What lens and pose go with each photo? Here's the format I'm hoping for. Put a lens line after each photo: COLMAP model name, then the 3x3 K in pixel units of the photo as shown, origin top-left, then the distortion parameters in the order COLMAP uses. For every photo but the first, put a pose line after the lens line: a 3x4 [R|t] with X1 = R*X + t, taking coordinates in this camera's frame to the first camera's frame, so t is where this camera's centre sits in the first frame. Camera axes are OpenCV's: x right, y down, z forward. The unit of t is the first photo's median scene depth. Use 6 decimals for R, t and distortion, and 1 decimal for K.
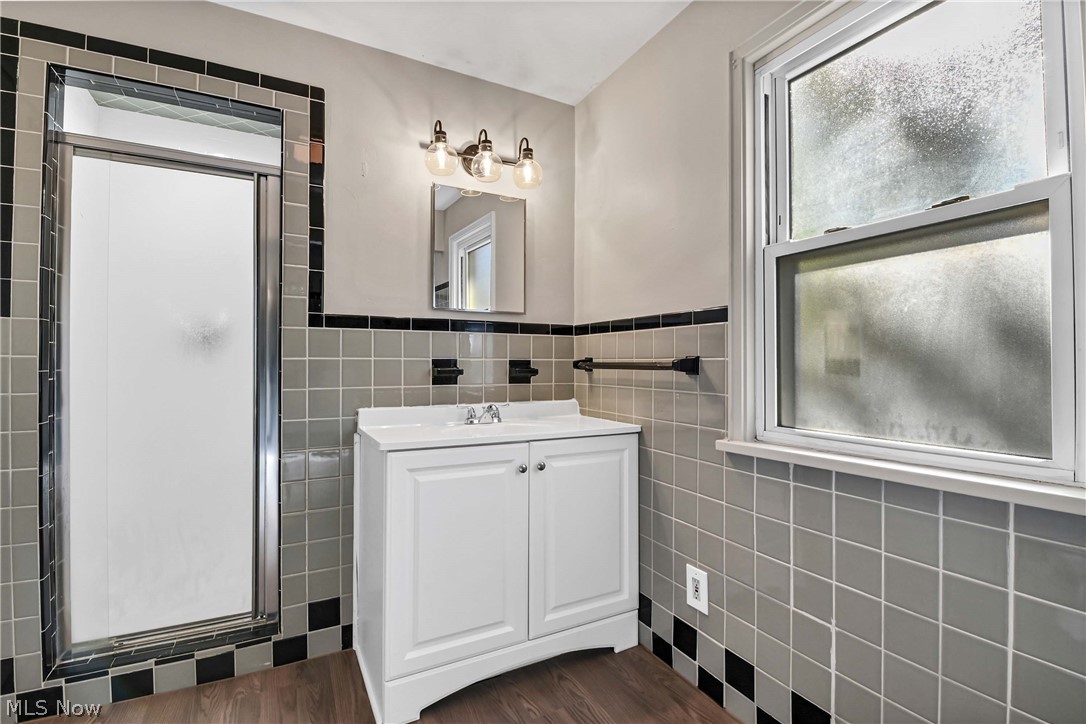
lens RADIAL K [[490.3, 0, 543.0], [0, 490.3, 362.0], [0, 0, 1]] dist [-0.003592, -0.000520]
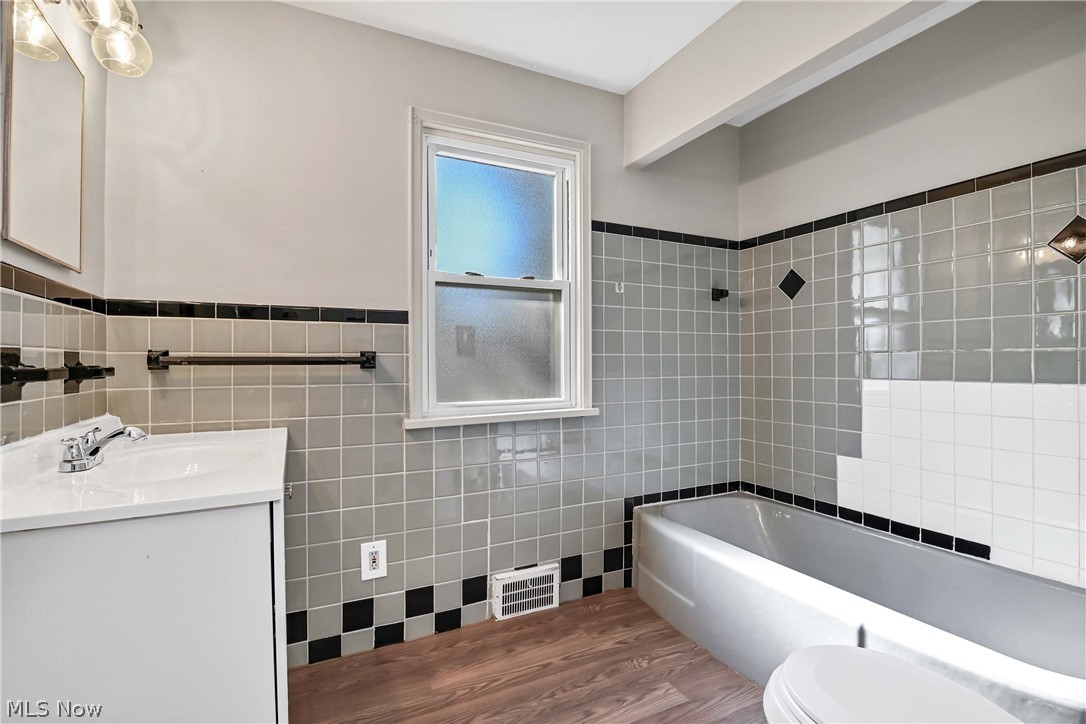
lens RADIAL K [[514.9, 0, 543.0], [0, 514.9, 362.0], [0, 0, 1]] dist [0.004331, 0.000360]
pose [[0.027301, -0.005368, 0.999613, -0.846963], [-0.001640, 0.999984, 0.005415, 0.004666], [-0.999626, -0.001787, 0.027292, 0.584490]]
